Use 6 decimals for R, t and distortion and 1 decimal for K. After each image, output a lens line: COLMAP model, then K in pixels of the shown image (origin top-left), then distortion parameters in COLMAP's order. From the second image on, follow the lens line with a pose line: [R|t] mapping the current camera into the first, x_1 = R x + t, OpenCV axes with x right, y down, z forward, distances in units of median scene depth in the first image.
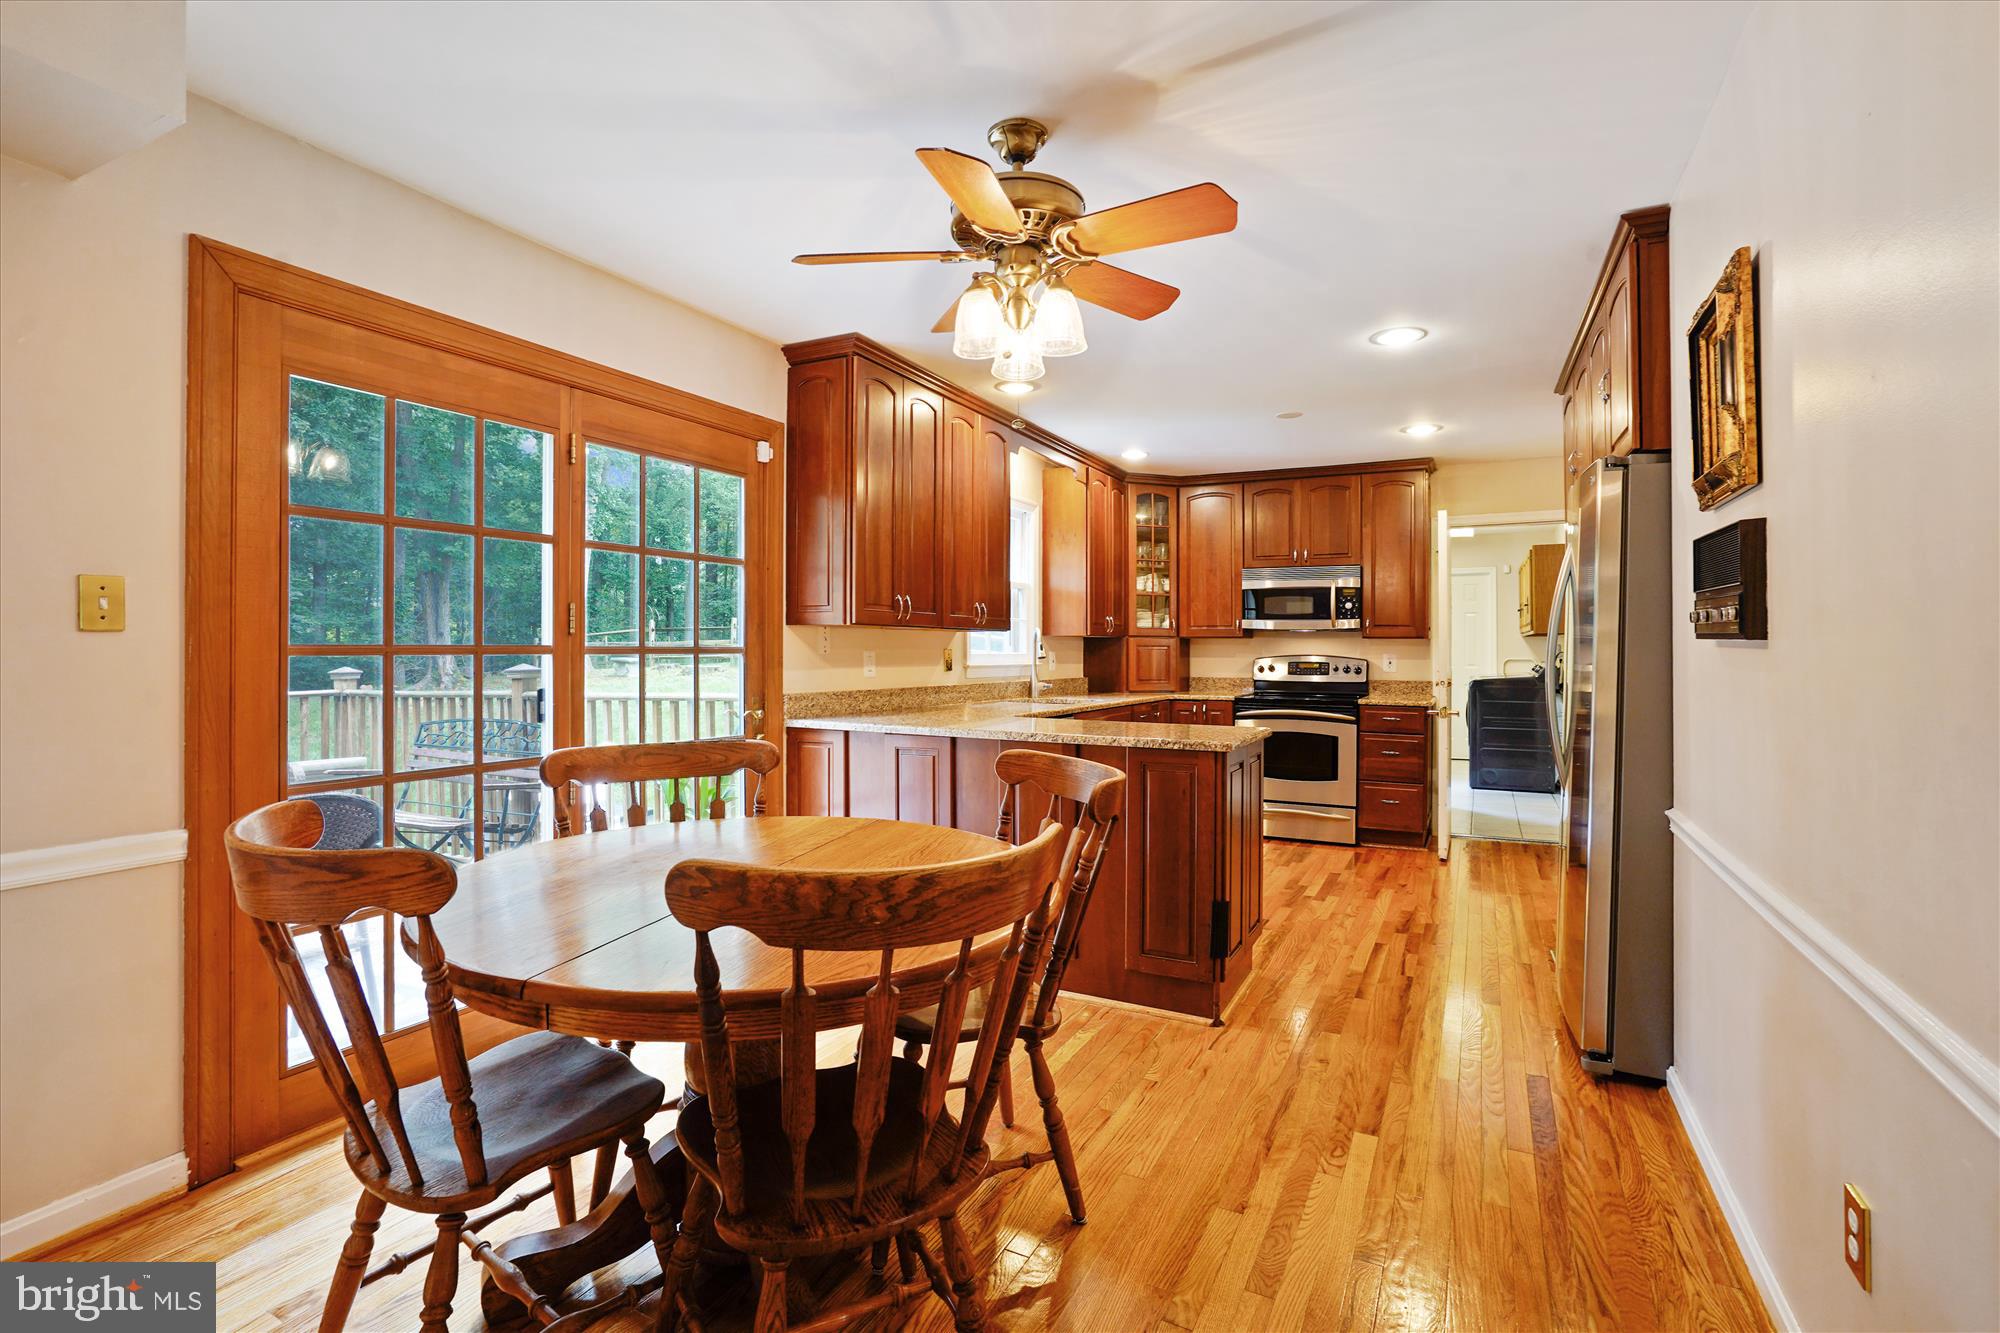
lens RADIAL K [[931.2, 0, 1018.0], [0, 931.2, 669.1], [0, 0, 1]] dist [-0.032575, 0.008752]
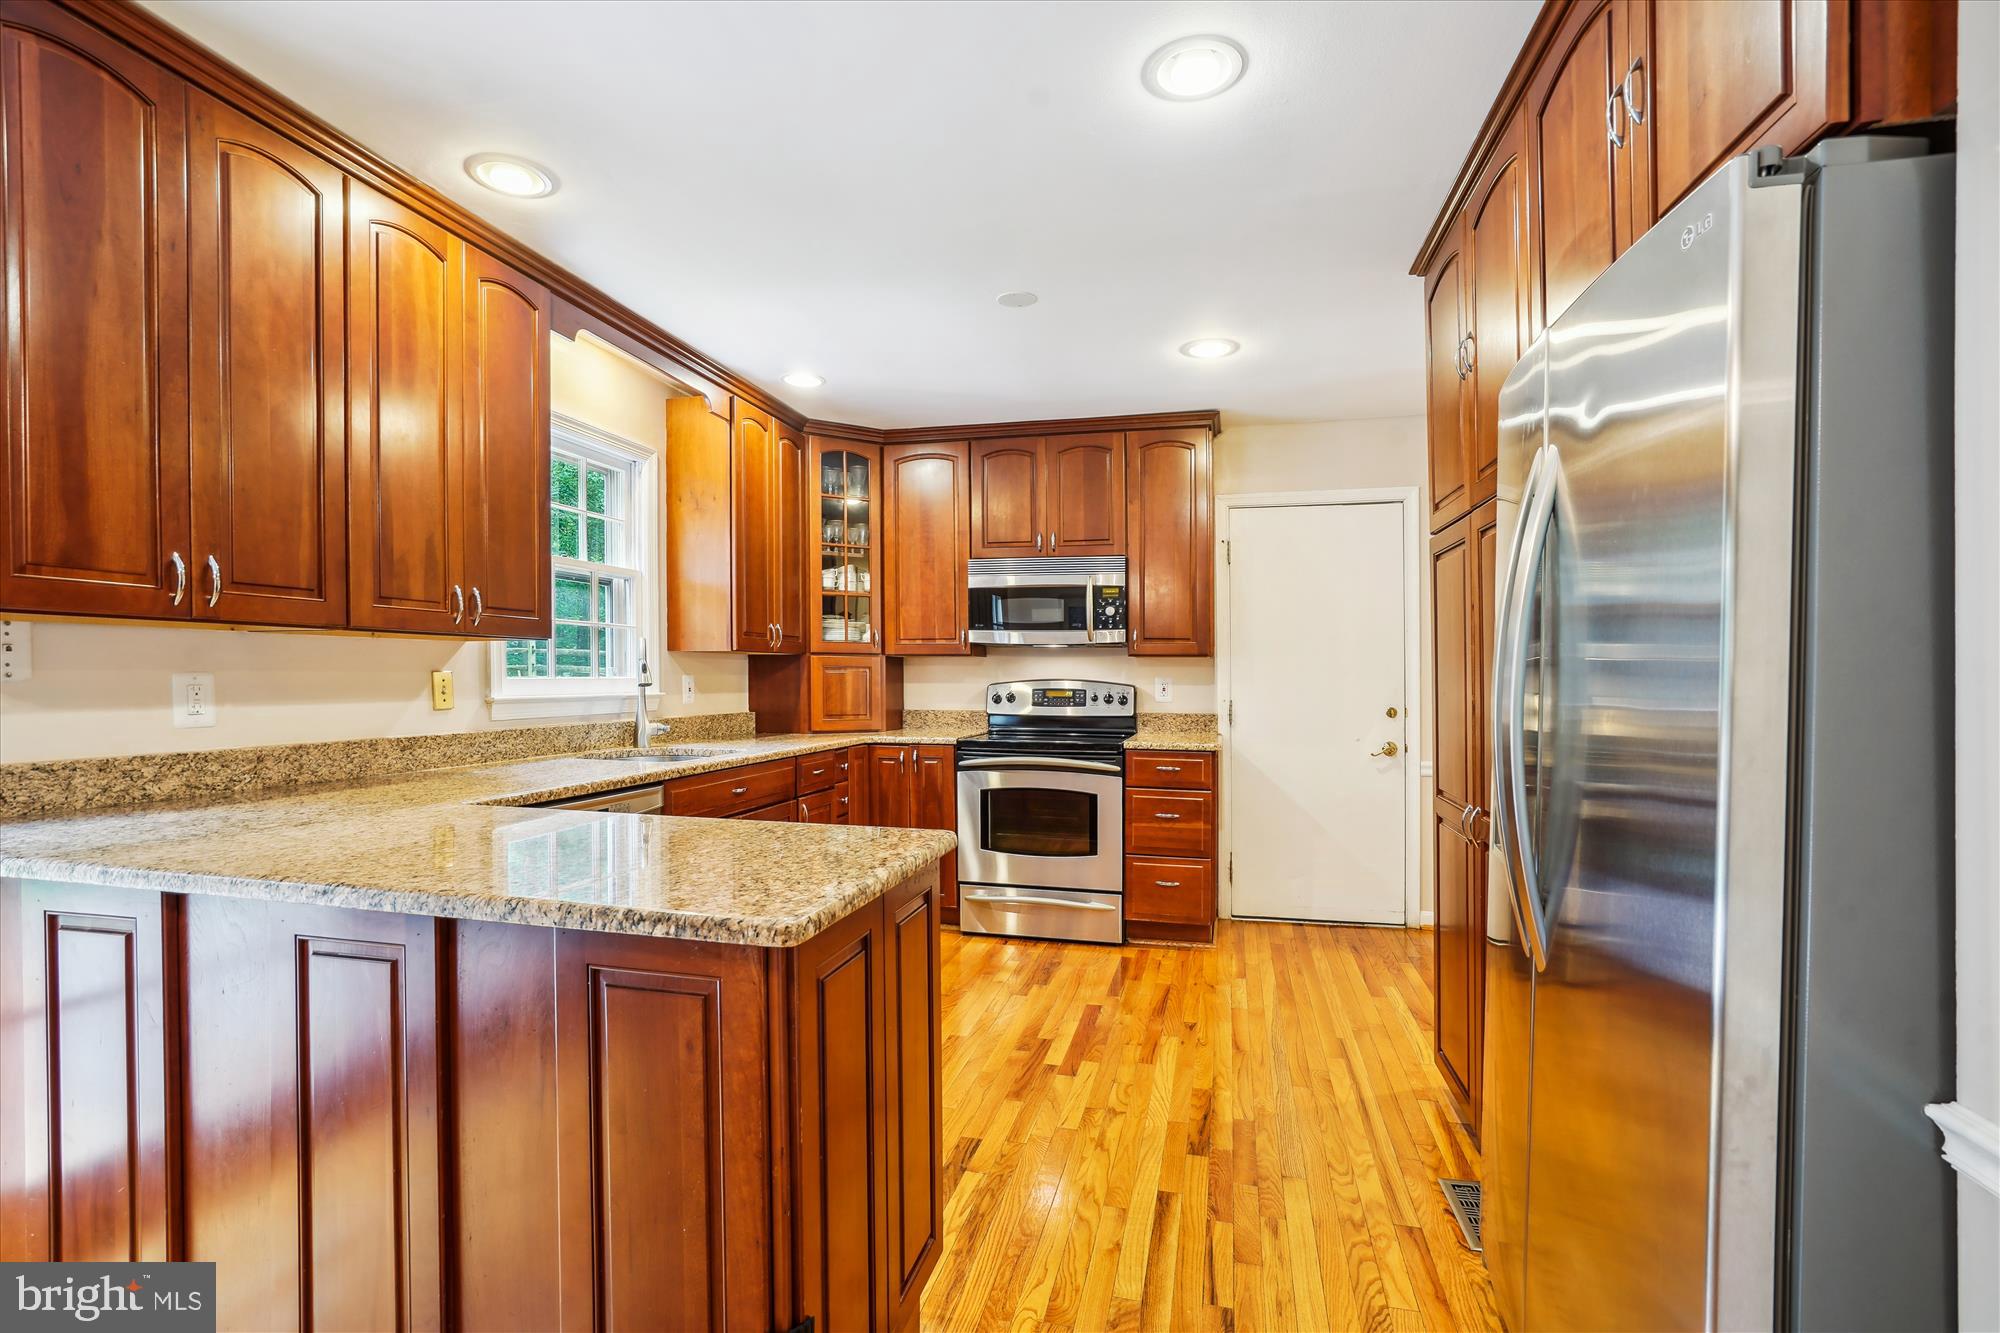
lens RADIAL K [[931.2, 0, 1005.4], [0, 931.2, 676.8], [0, 0, 1]] dist [-0.032575, 0.008752]
pose [[0.974470, -0.001626, 0.224512, 0.112867], [0.005586, 0.999840, -0.017000, -0.005339], [-0.224448, 0.017820, 0.974323, 0.309907]]
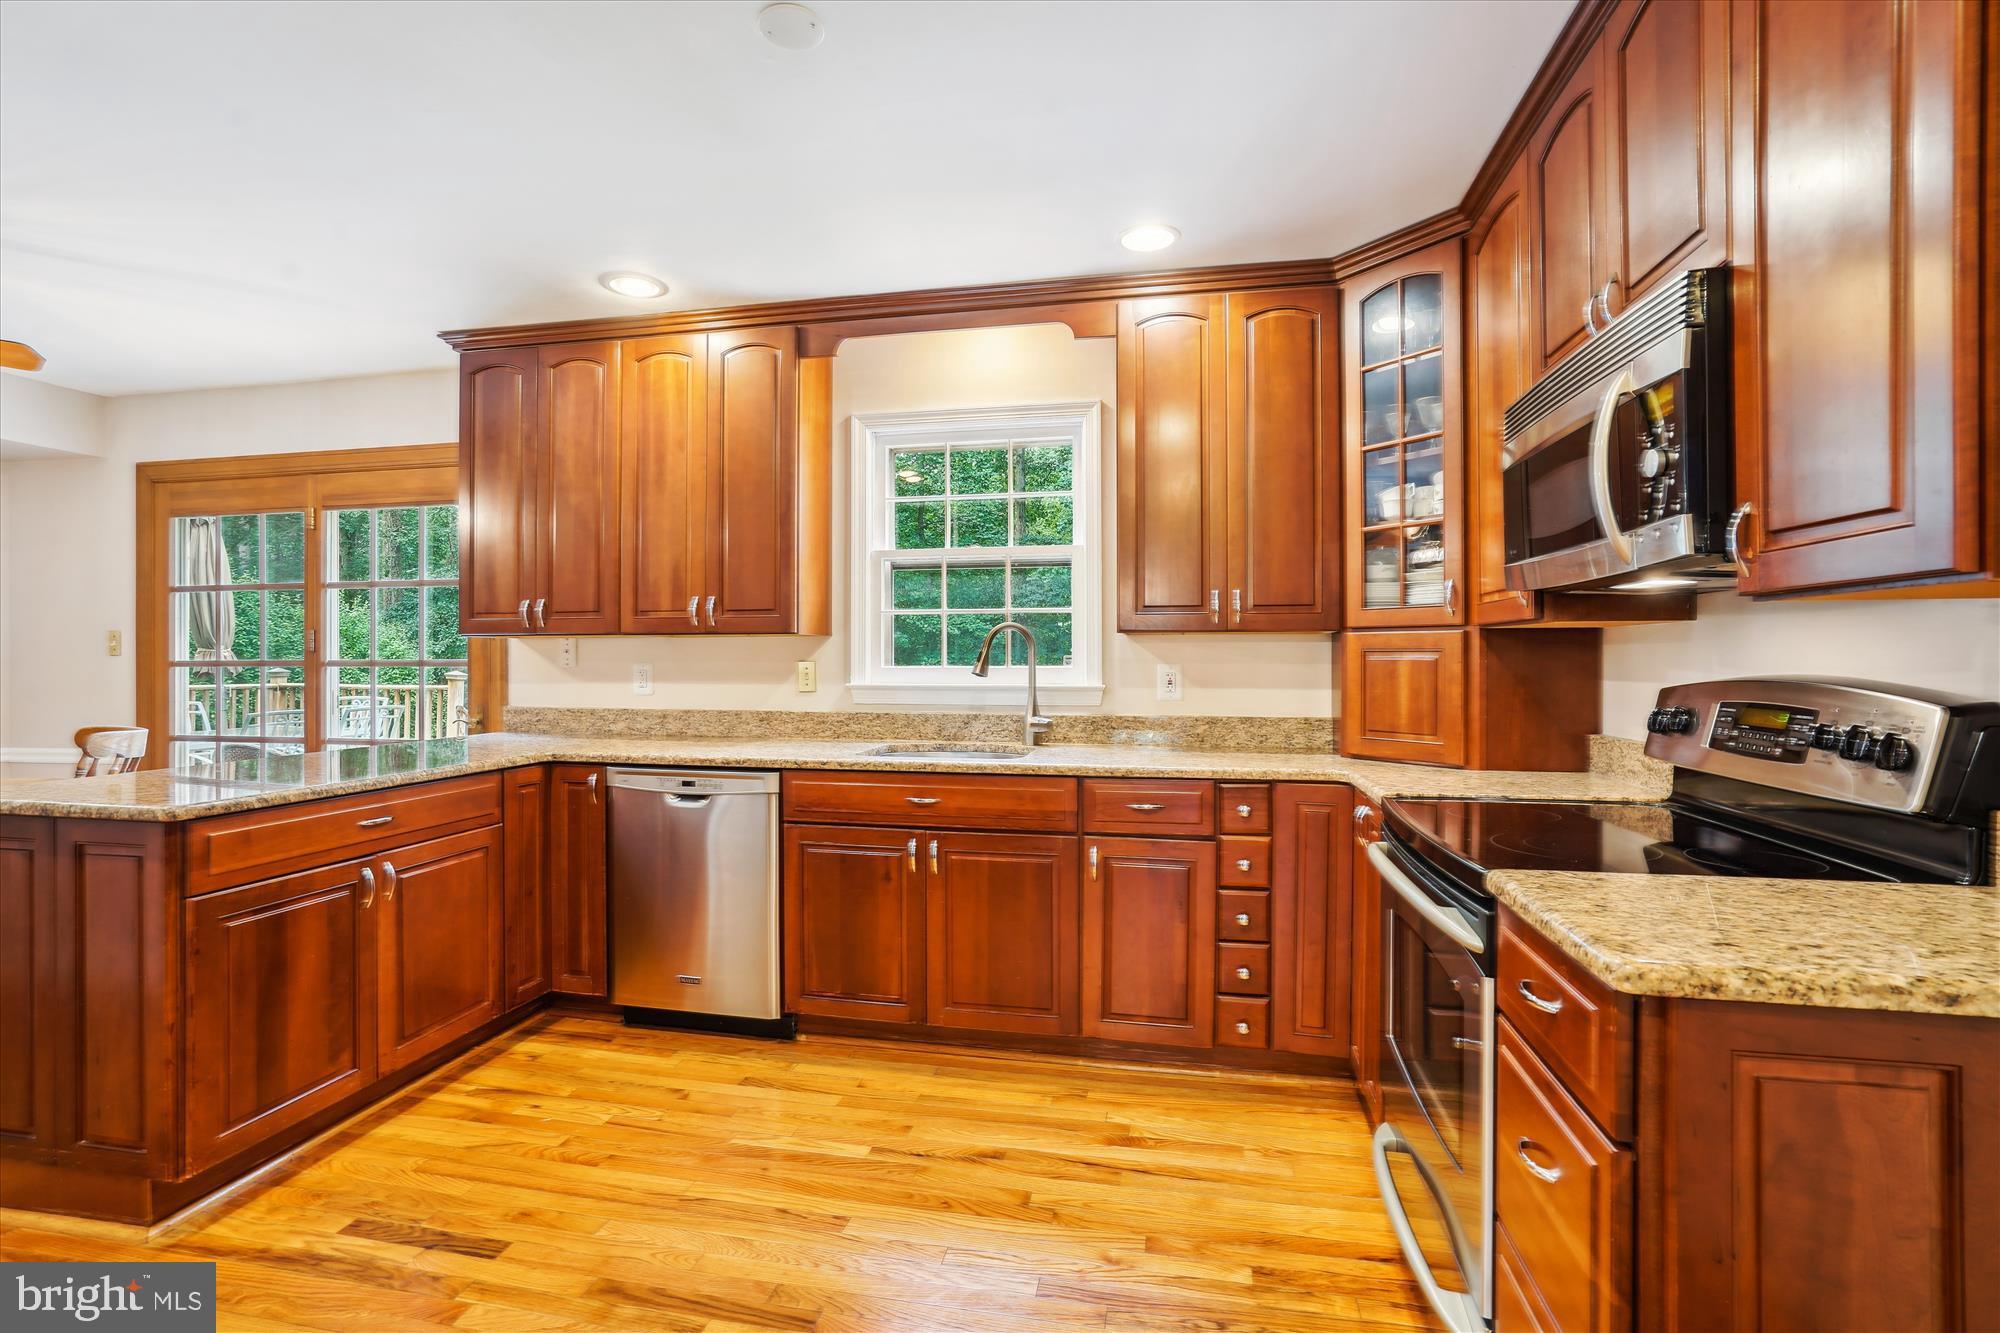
lens RADIAL K [[931.2, 0, 1004.0], [0, 931.2, 672.0], [0, 0, 1]] dist [-0.032575, 0.008752]
pose [[0.260366, 0.007297, -0.965483, 0.543696], [-0.018635, 0.999823, 0.002531, -0.014771], [0.965330, 0.017333, 0.260456, 0.799888]]
